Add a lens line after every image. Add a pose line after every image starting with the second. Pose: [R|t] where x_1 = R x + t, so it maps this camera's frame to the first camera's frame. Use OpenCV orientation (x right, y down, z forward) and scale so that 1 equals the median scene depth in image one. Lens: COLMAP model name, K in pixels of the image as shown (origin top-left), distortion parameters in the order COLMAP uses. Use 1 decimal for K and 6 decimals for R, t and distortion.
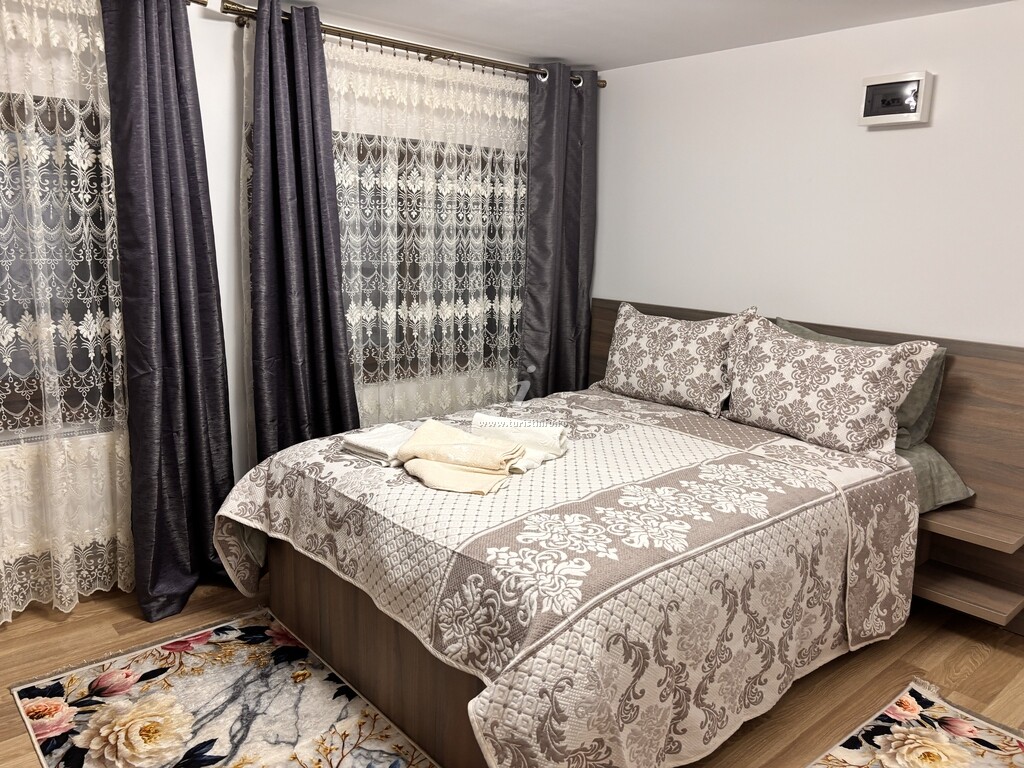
lens RADIAL K [[781.9, 0, 512.0], [0, 781.9, 384.0], [0, 0, 1]] dist [0.009411, -0.000851]
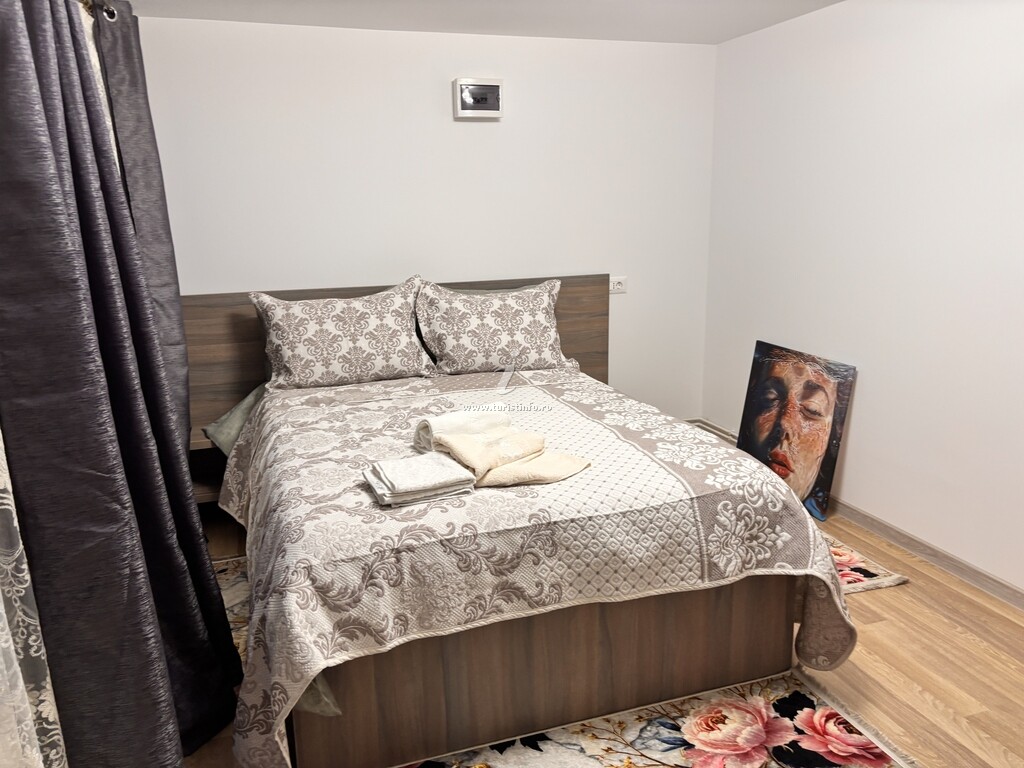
lens RADIAL K [[763.1, 0, 512.0], [0, 763.1, 384.0], [0, 0, 1]] dist [0.098352, -0.179130]
pose [[0.377663, -0.250914, 0.891298, -0.948371], [0.212154, 0.960426, 0.180480, -0.169846], [-0.901311, 0.120932, 0.415950, 0.633586]]
